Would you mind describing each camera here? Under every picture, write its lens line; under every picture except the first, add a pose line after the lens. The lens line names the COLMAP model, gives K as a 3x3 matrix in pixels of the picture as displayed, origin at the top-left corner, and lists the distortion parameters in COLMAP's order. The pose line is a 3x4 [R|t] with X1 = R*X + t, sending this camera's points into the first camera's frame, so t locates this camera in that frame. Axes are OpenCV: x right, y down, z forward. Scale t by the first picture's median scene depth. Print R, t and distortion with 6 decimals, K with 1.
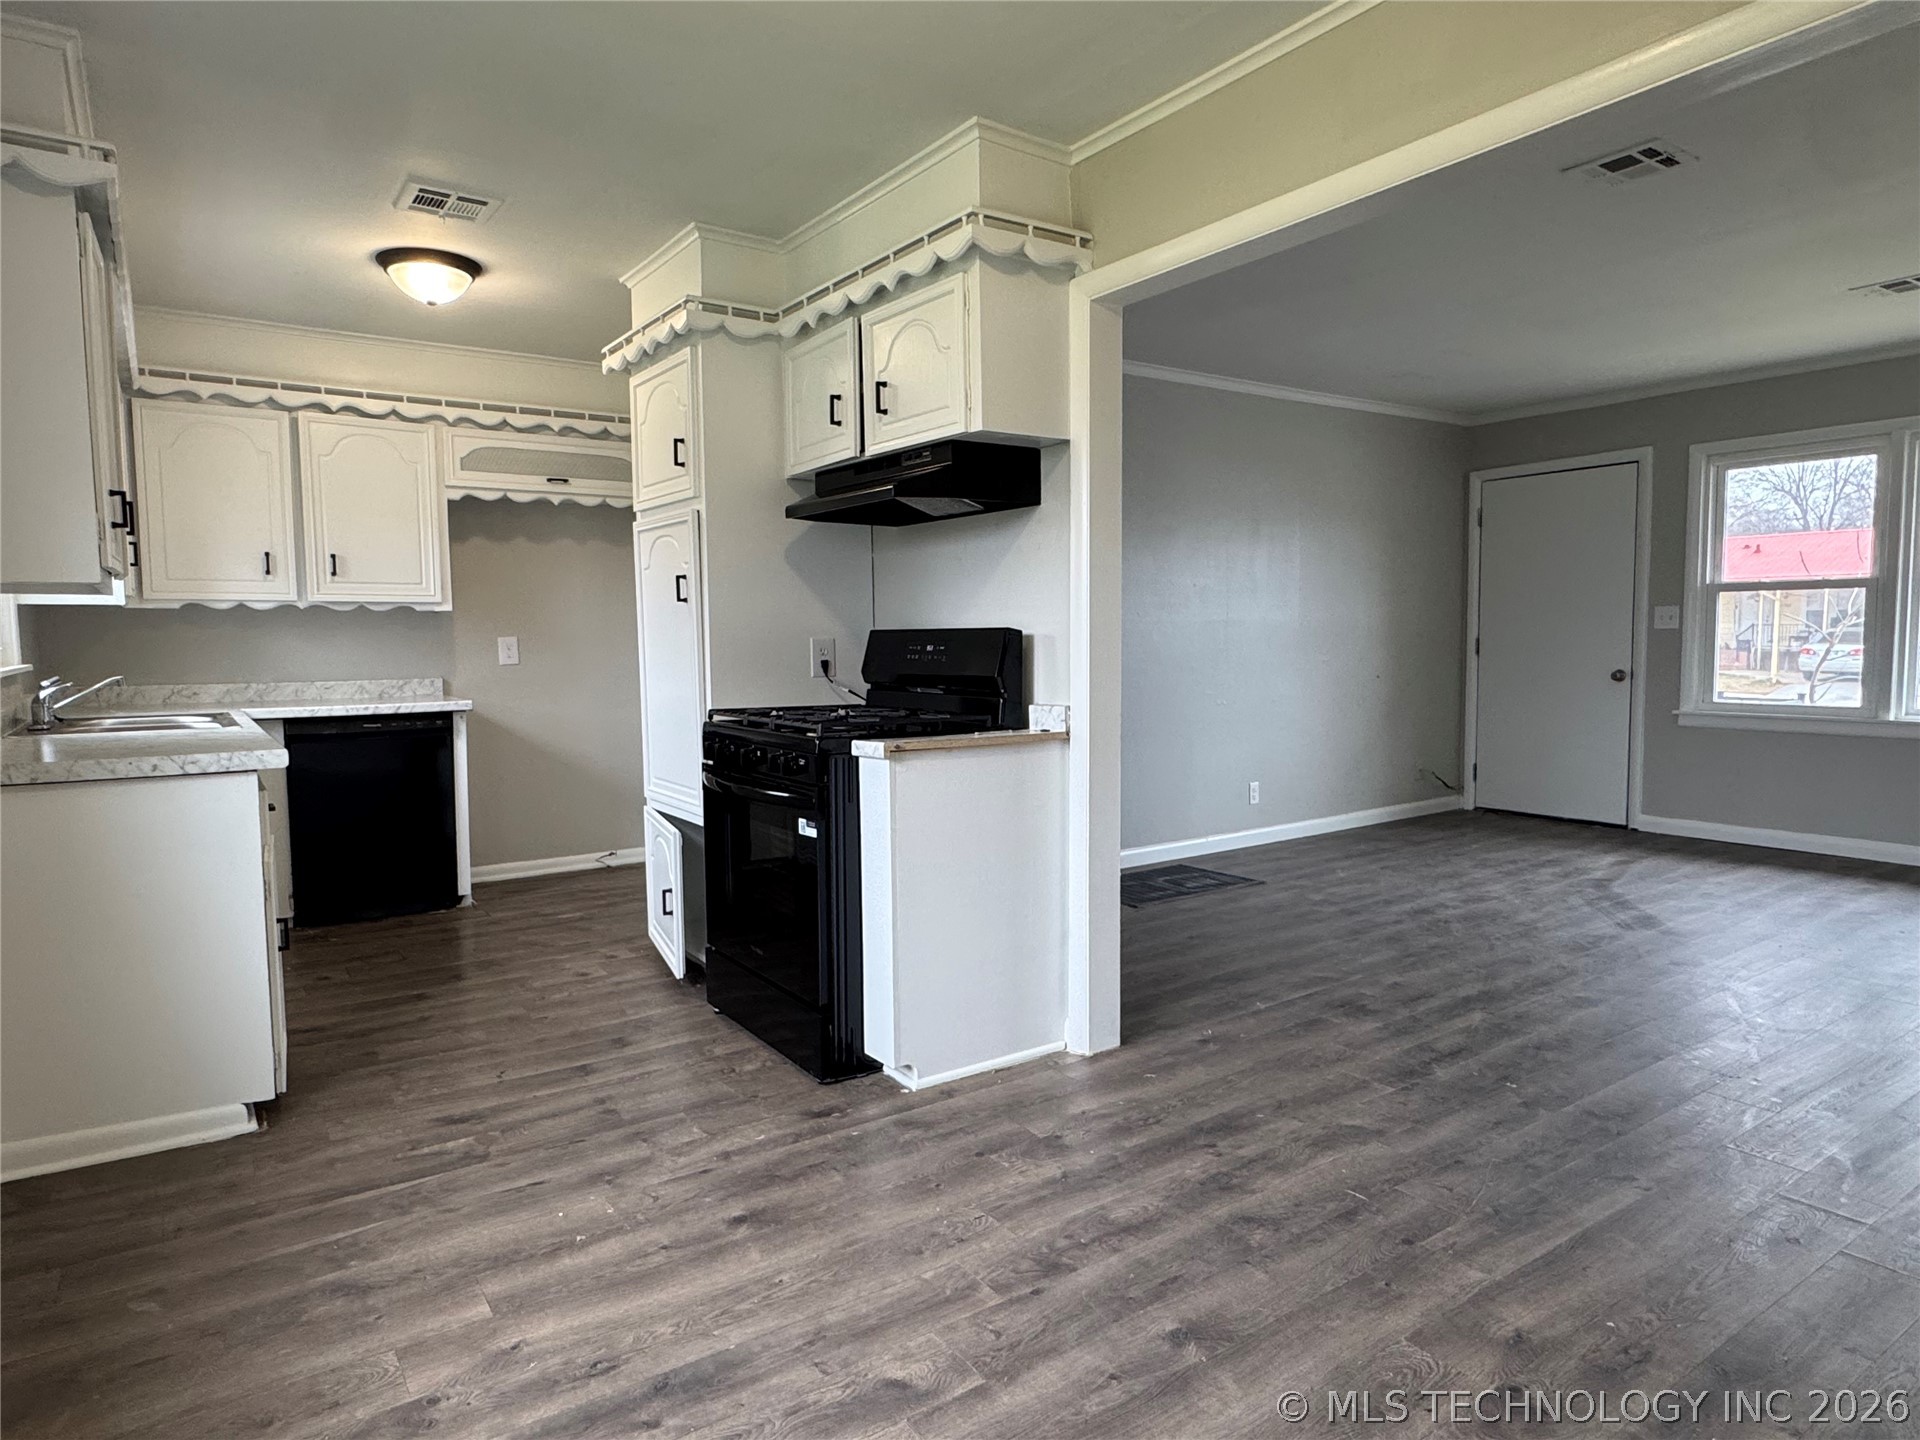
lens RADIAL K [[1144.0, 0, 966.8], [0, 1144.0, 730.0], [0, 0, 1]] dist [-0.012254, 0.010481]
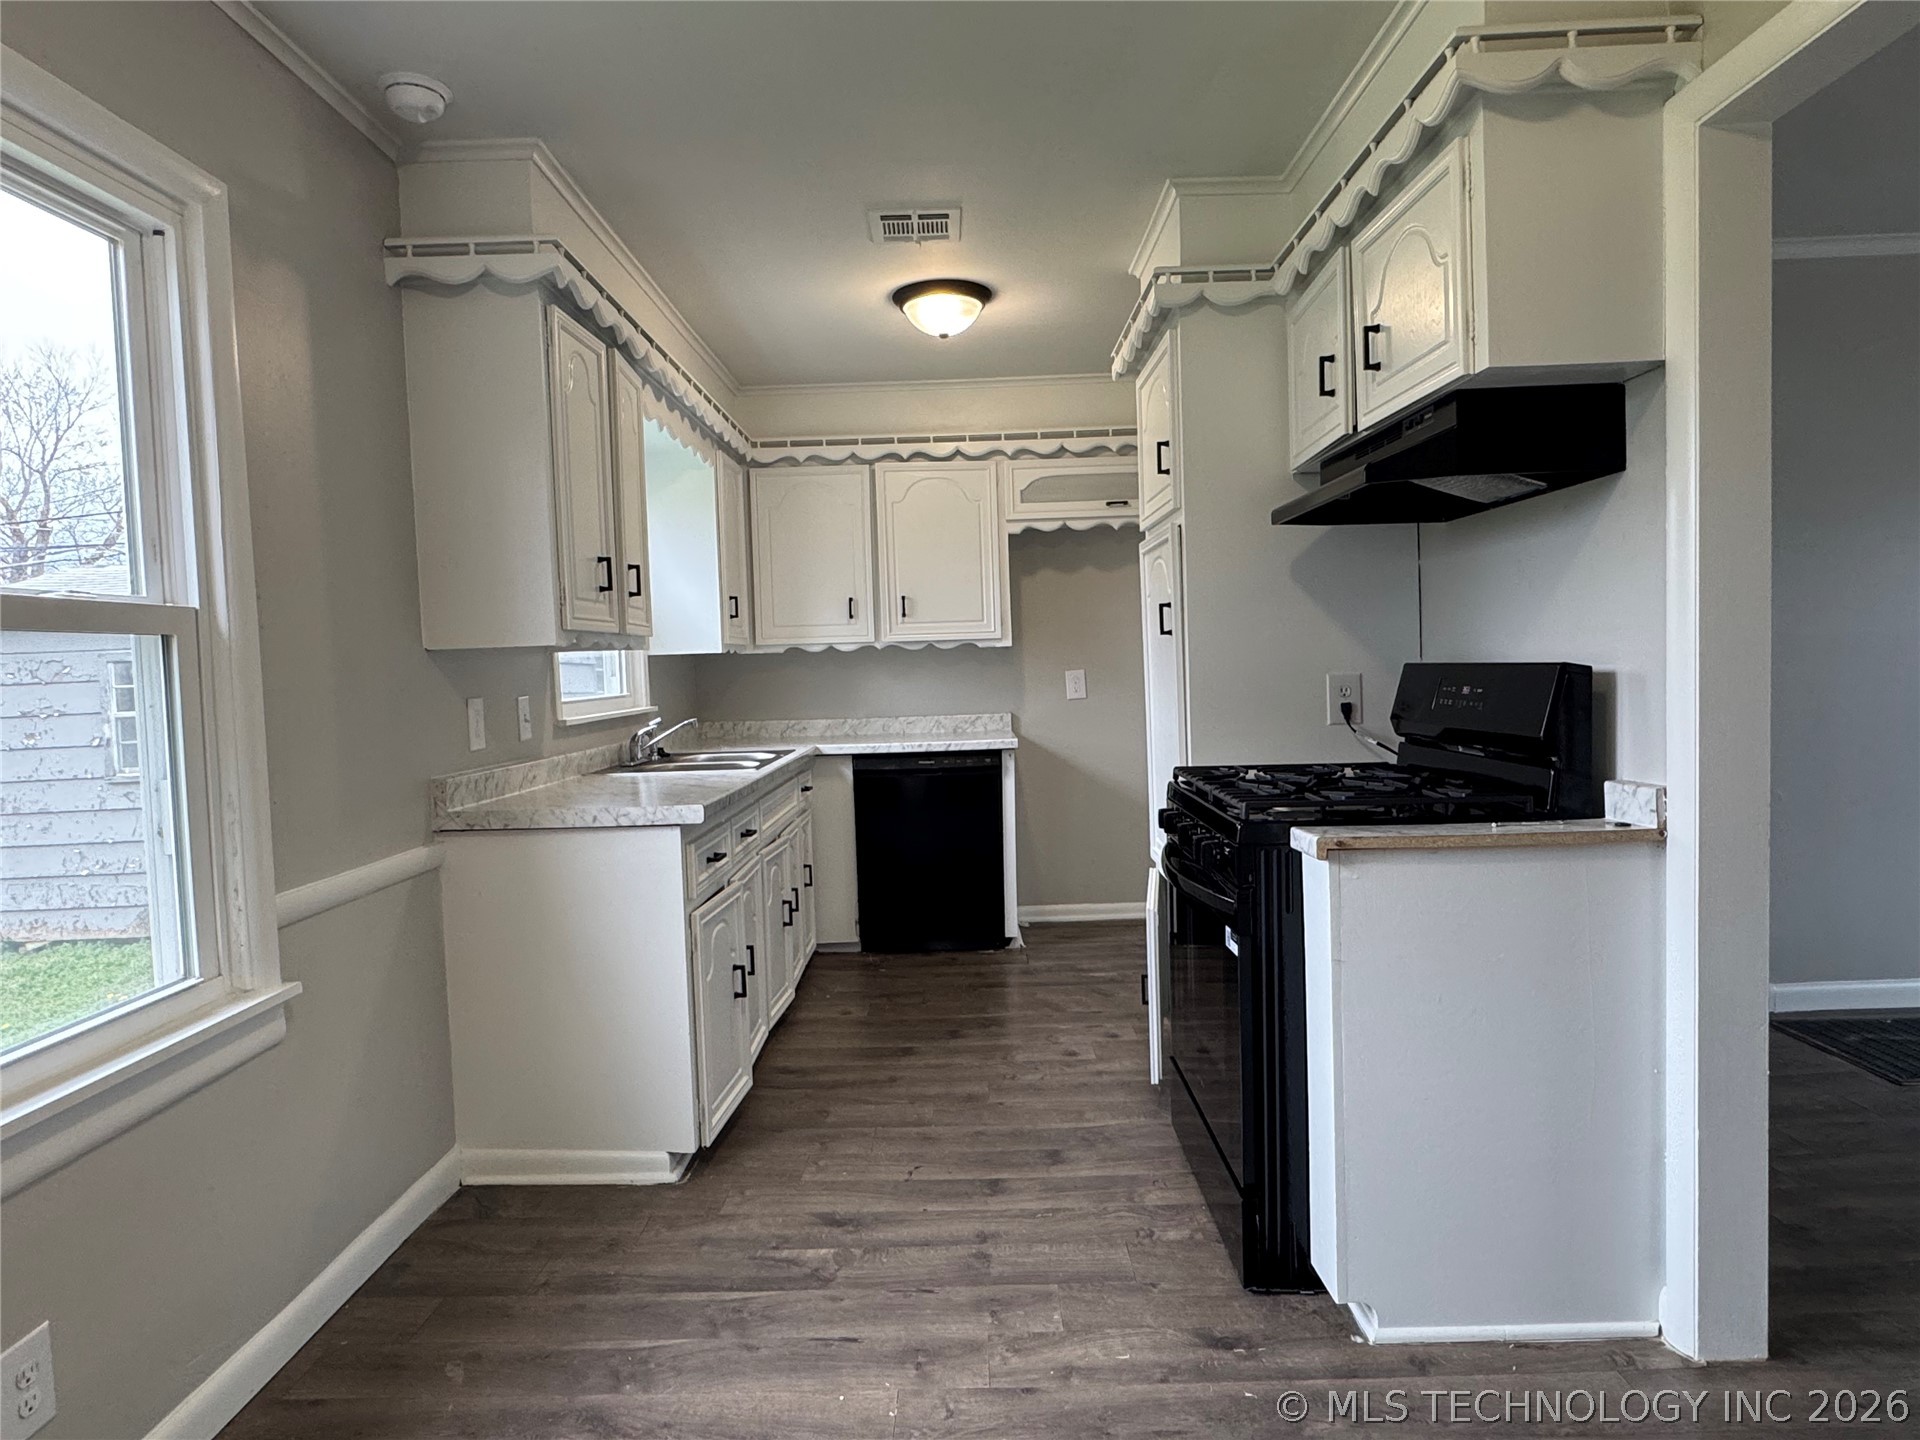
lens RADIAL K [[1144.0, 0, 957.3], [0, 1144.0, 723.2], [0, 0, 1]] dist [-0.012254, 0.010481]
pose [[0.813573, 0.011304, -0.581352, 0.132998], [-0.022327, 0.999681, -0.011806, -0.039012], [0.581033, 0.022585, 0.813566, 0.264810]]
